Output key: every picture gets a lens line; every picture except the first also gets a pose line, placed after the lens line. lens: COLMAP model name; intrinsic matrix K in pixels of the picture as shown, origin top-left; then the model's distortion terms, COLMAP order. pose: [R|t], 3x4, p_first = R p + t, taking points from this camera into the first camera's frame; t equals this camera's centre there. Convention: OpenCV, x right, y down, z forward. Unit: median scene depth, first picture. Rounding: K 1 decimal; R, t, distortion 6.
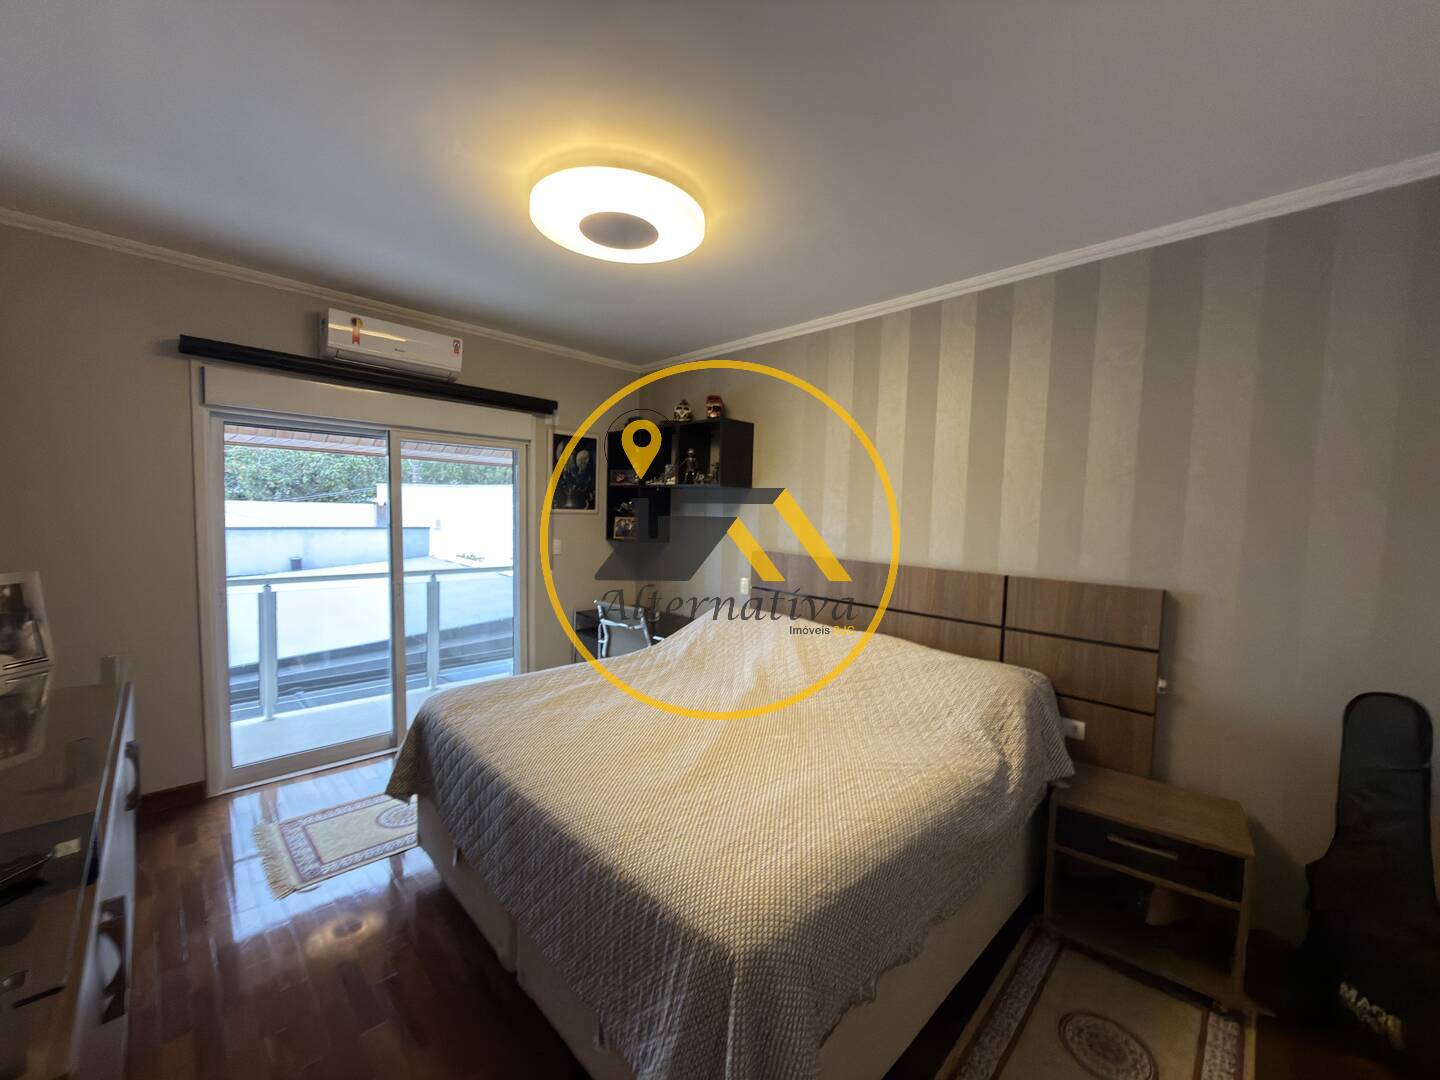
lens RADIAL K [[576.4, 0, 719.0], [0, 576.4, 540.2], [0, 0, 1]] dist [0.000079, -0.000096]
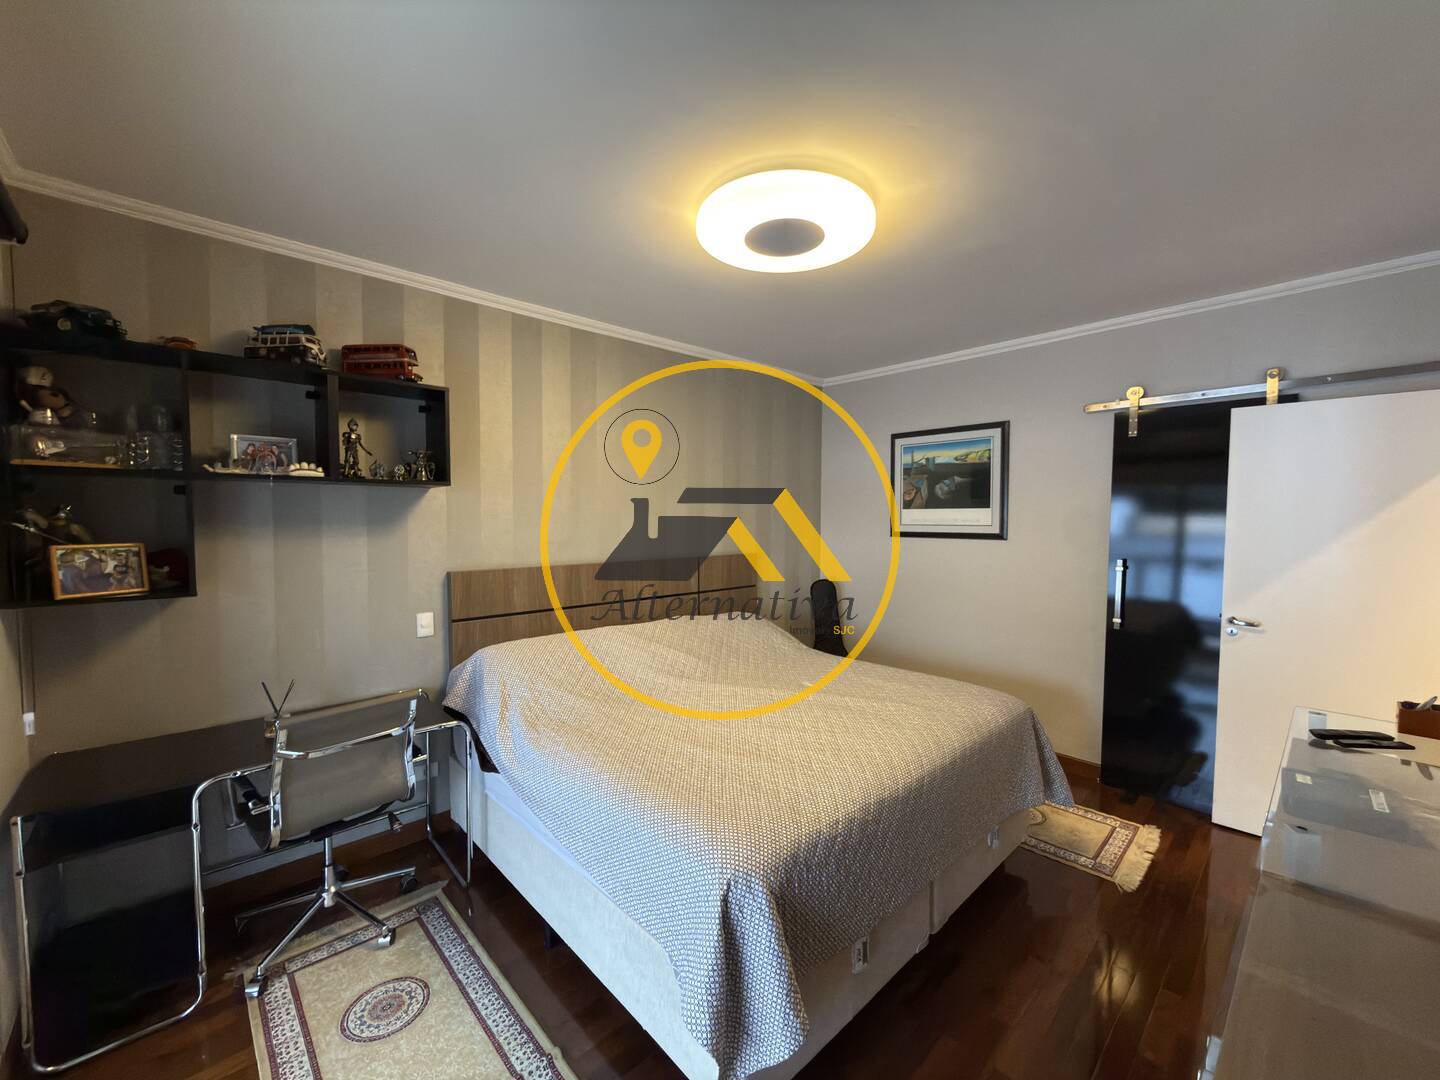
lens RADIAL K [[576.4, 0, 718.6], [0, 576.4, 543.2], [0, 0, 1]] dist [0.000079, -0.000096]
pose [[0.023238, -0.071899, 0.997141, -0.664911], [0.057093, 0.995878, 0.070478, -0.051426], [-0.998098, 0.055292, 0.027247, 0.618926]]
